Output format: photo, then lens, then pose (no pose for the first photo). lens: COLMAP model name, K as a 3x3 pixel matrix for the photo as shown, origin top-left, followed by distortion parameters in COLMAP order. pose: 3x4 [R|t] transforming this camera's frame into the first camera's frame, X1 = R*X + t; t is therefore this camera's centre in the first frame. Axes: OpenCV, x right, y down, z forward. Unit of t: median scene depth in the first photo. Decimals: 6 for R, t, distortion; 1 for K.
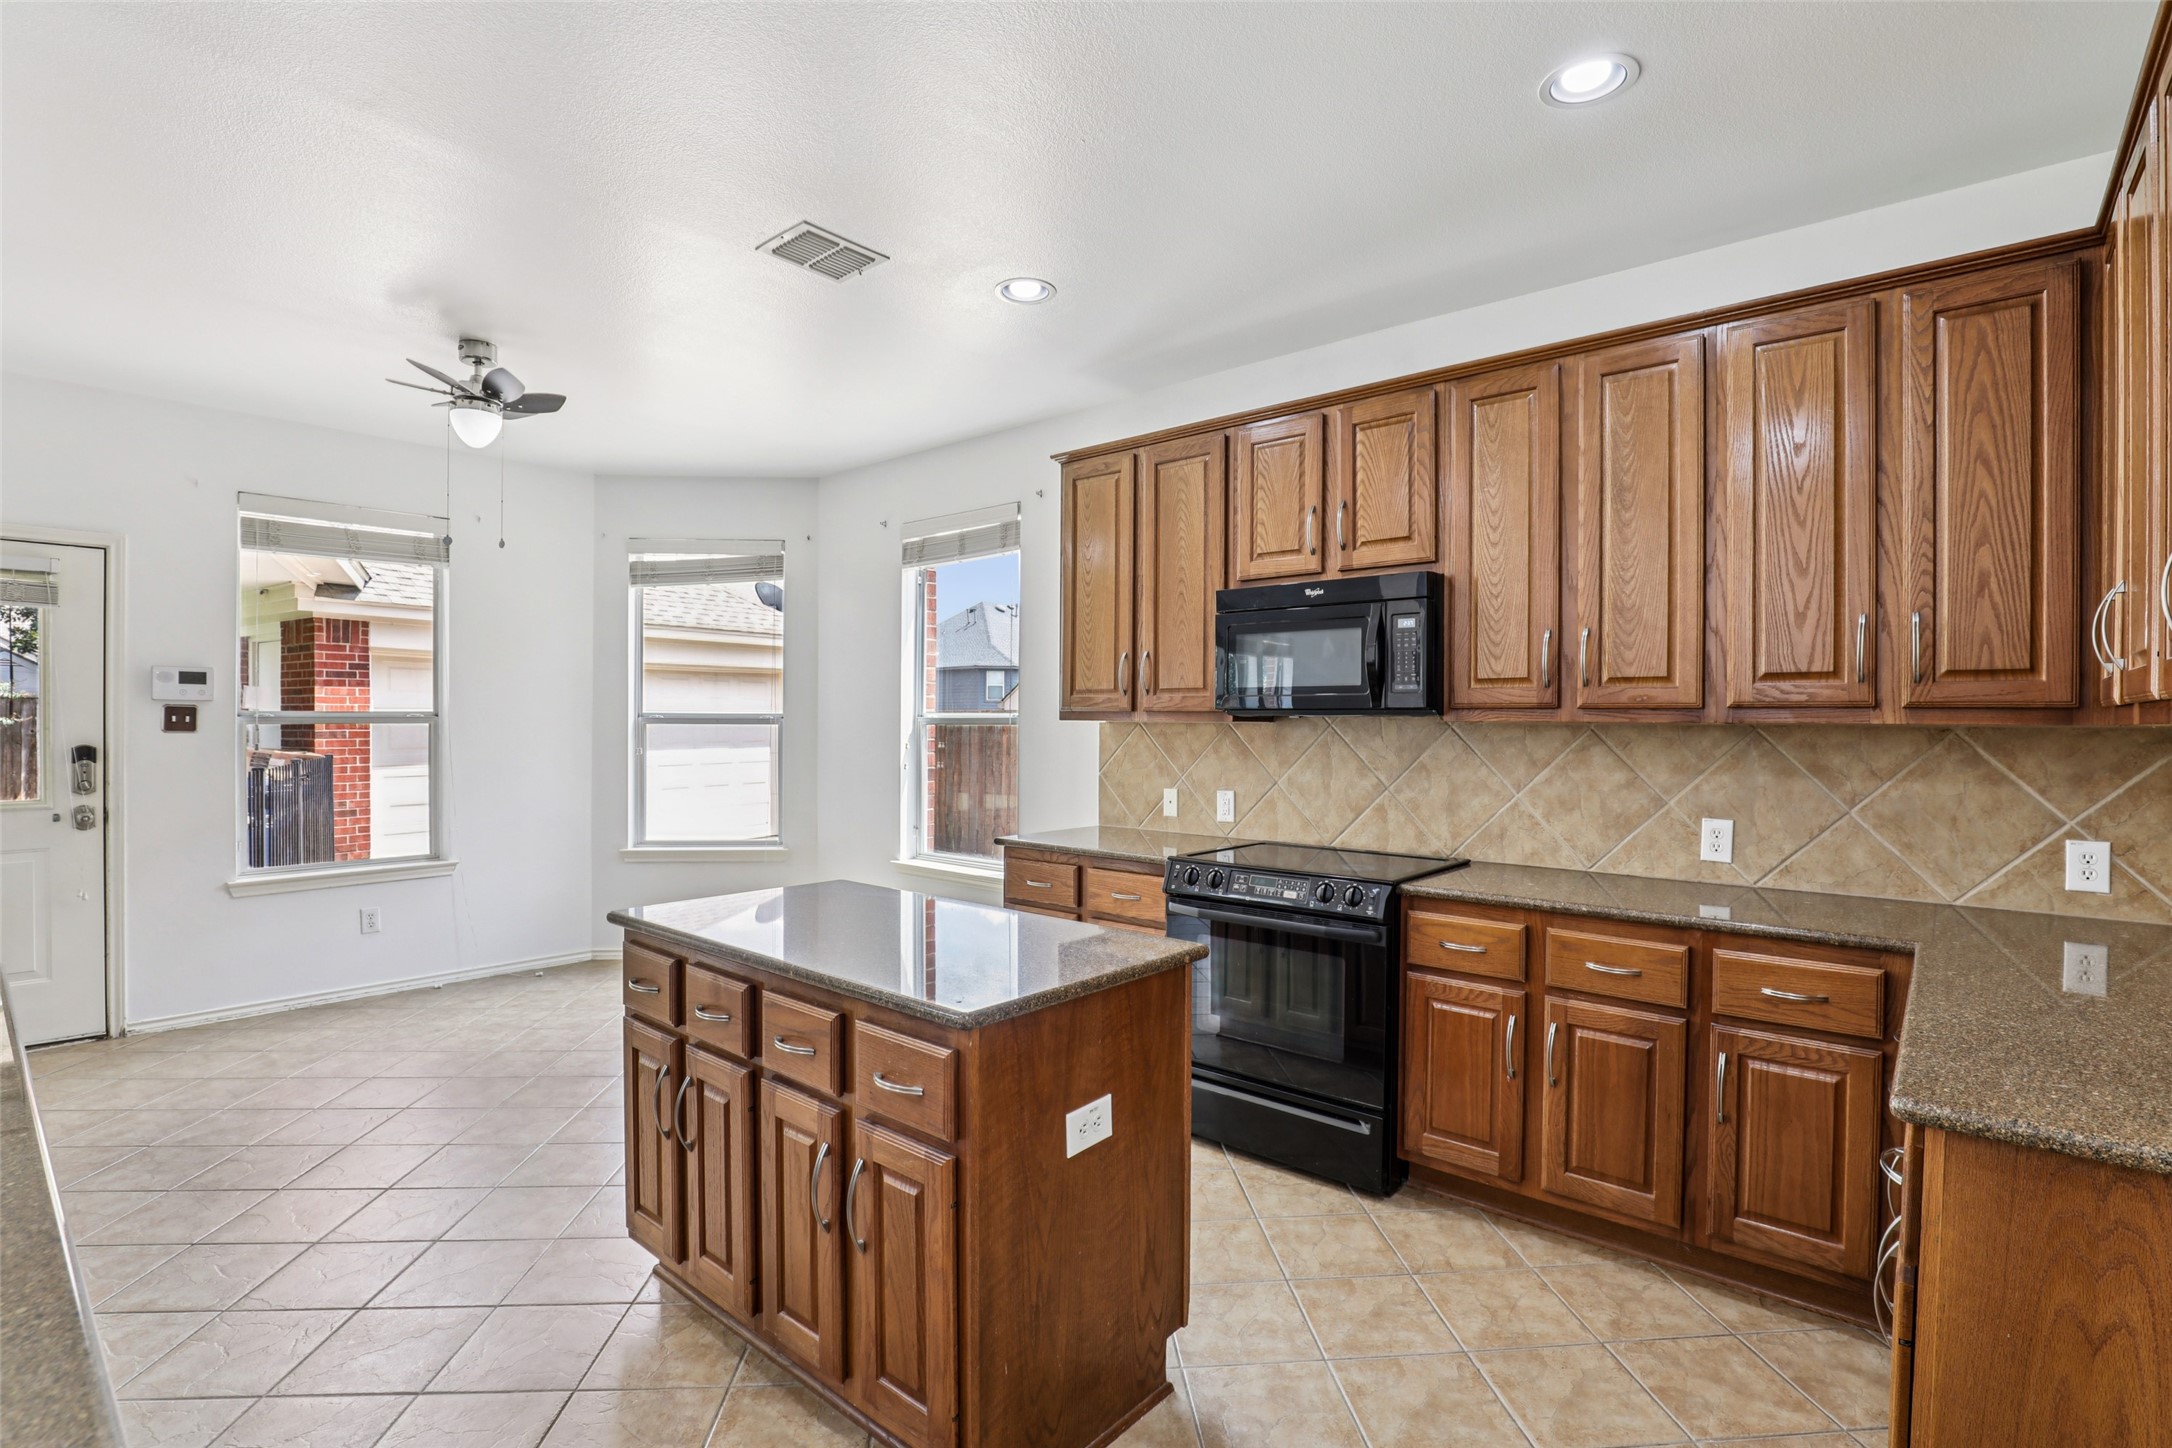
lens RADIAL K [[1015.5, 0, 1077.6], [0, 1015.5, 729.3], [0, 0, 1]] dist [-0.031925, 0.005264]
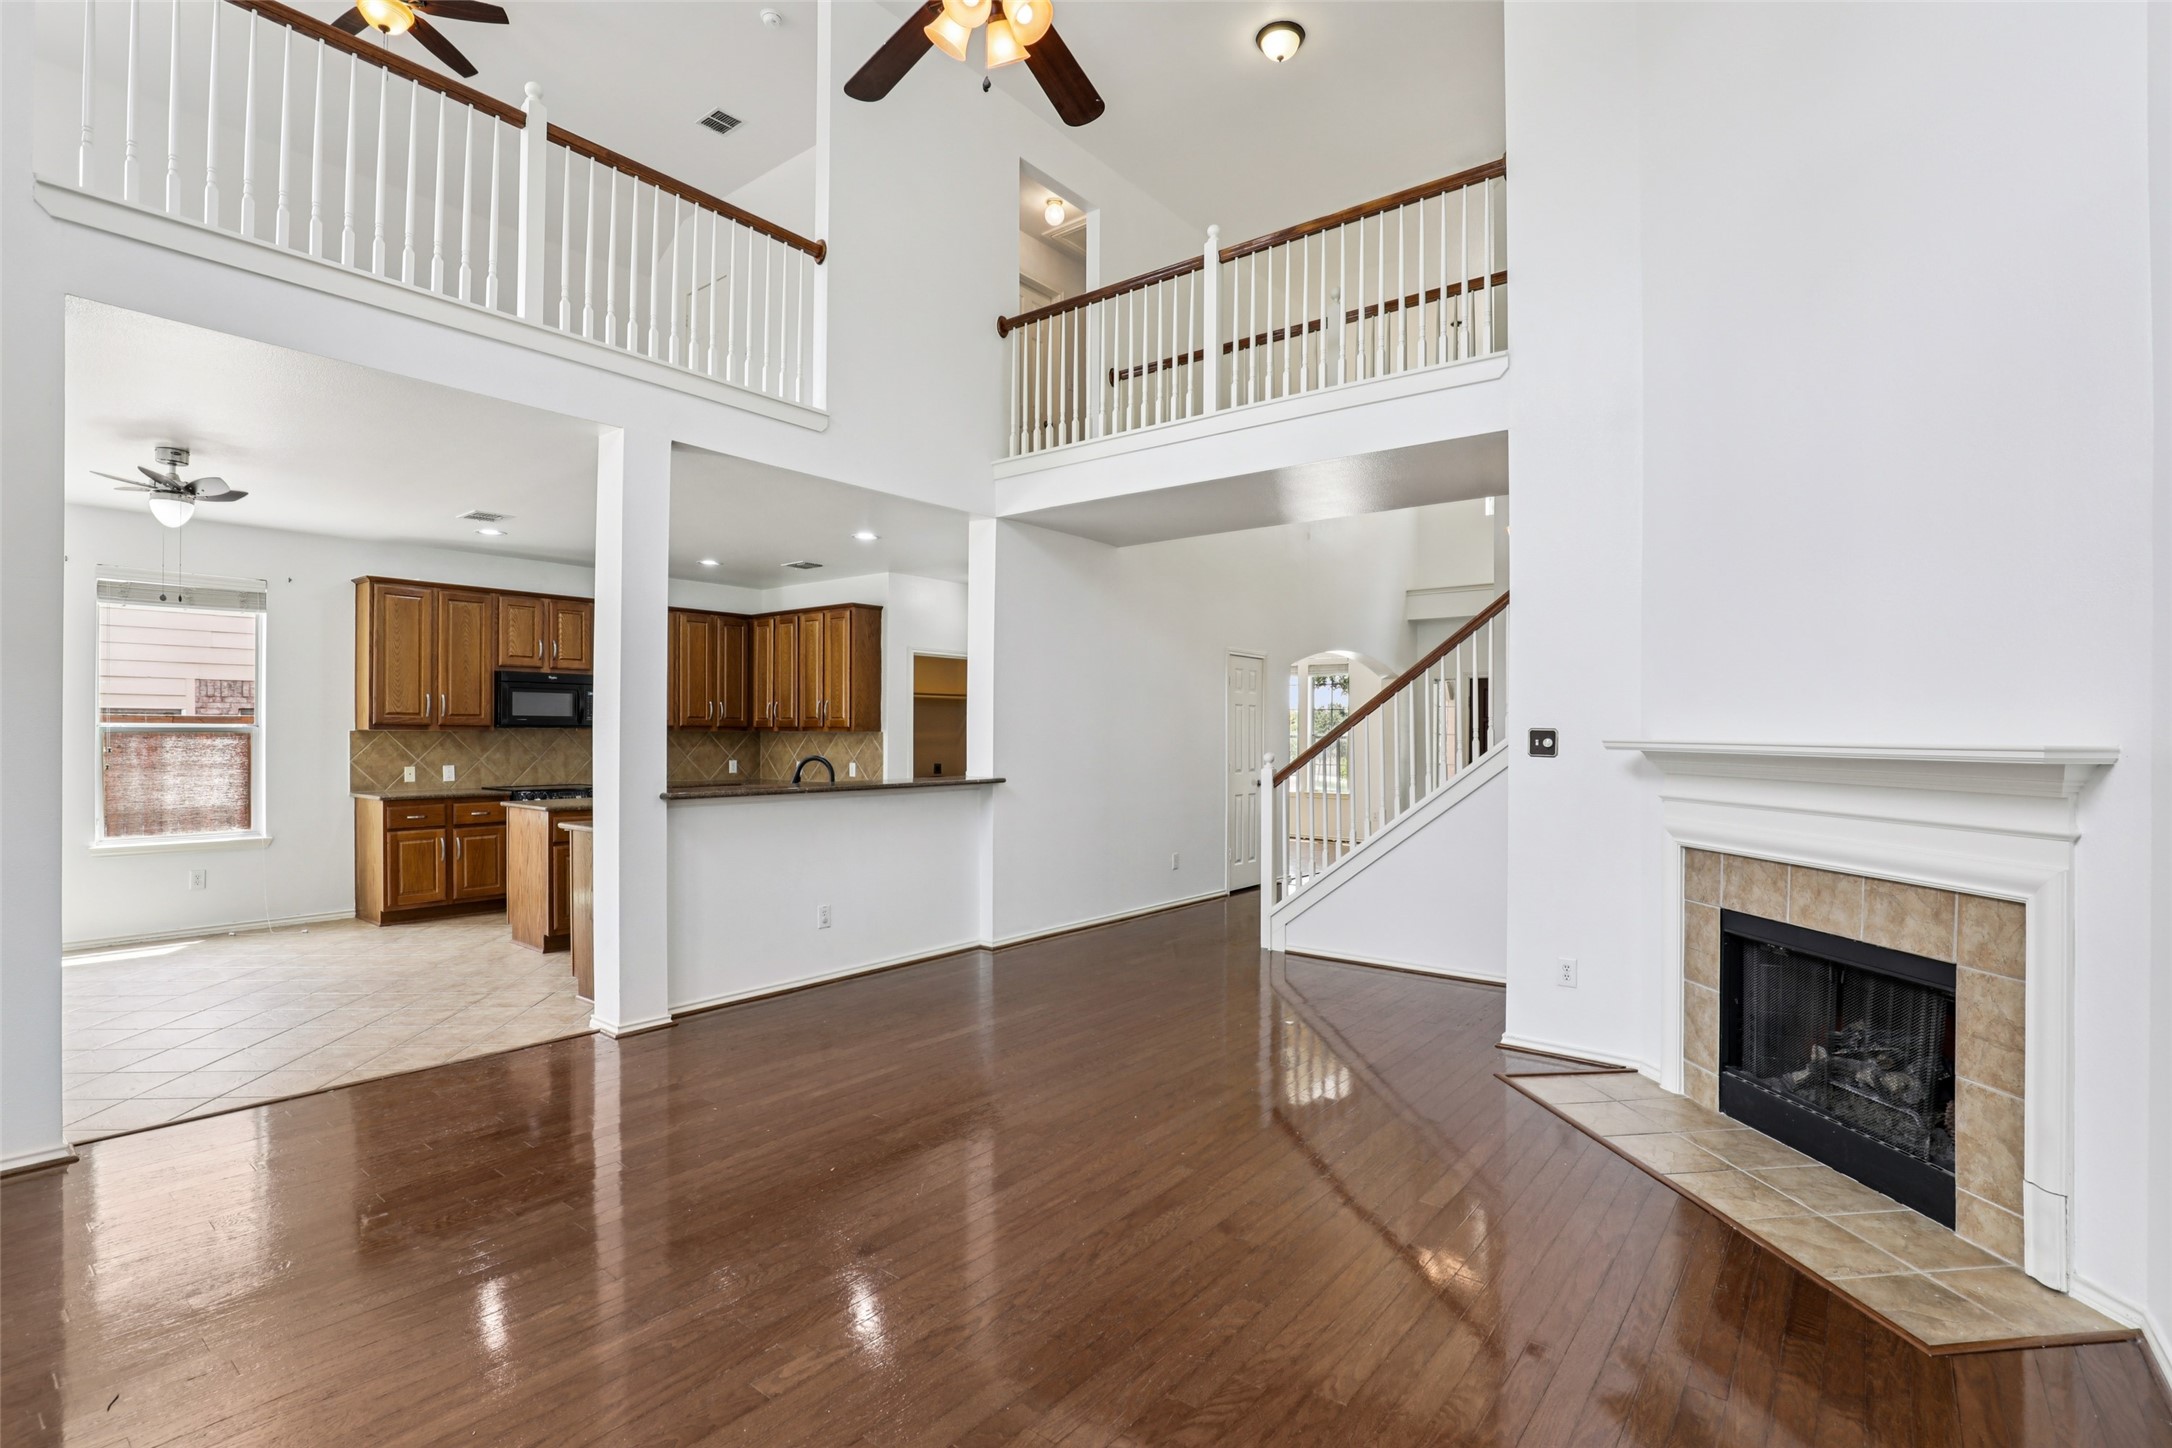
lens RADIAL K [[1015.5, 0, 1086.1], [0, 1015.5, 727.7], [0, 0, 1]] dist [-0.031925, 0.005264]
pose [[-0.049159, -0.003994, 0.998783, -1.998867], [-0.002897, 0.999988, 0.003856, -0.025305], [-0.998787, -0.002704, -0.049170, -0.148353]]
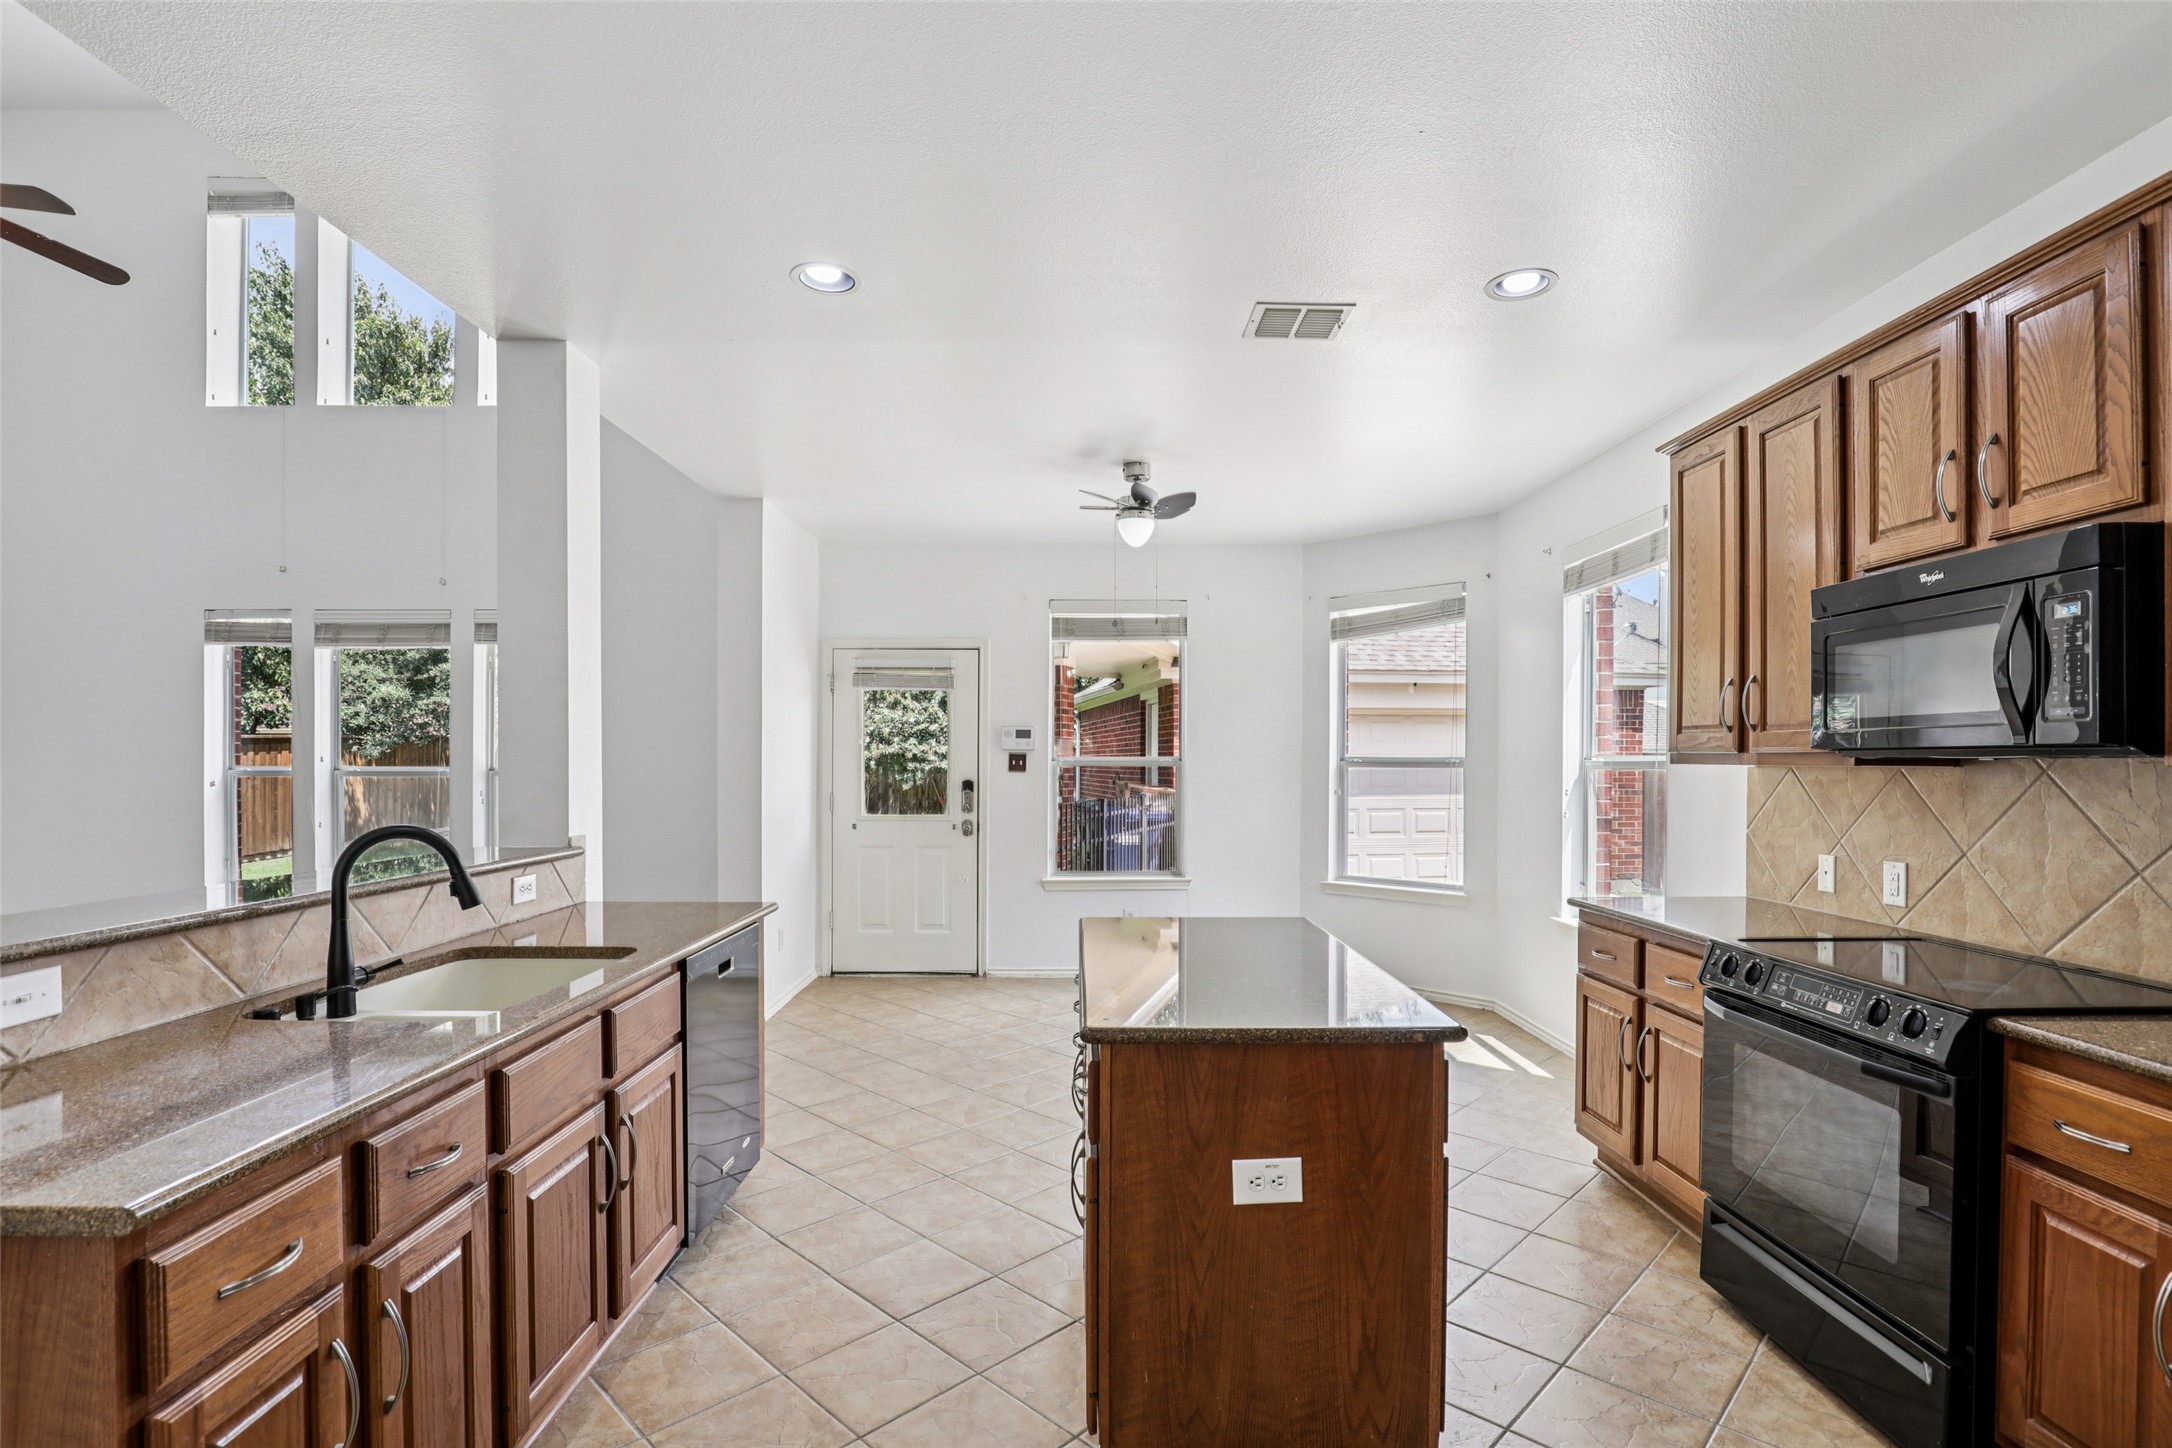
lens RADIAL K [[1015.5, 0, 1084.4], [0, 1015.5, 757.3], [0, 0, 1]] dist [-0.031925, 0.005264]
pose [[0.665031, -0.004697, -0.746801, 0.313675], [-0.006570, 0.999905, -0.012139, -0.001238], [0.746787, 0.012979, 0.664937, 0.110006]]
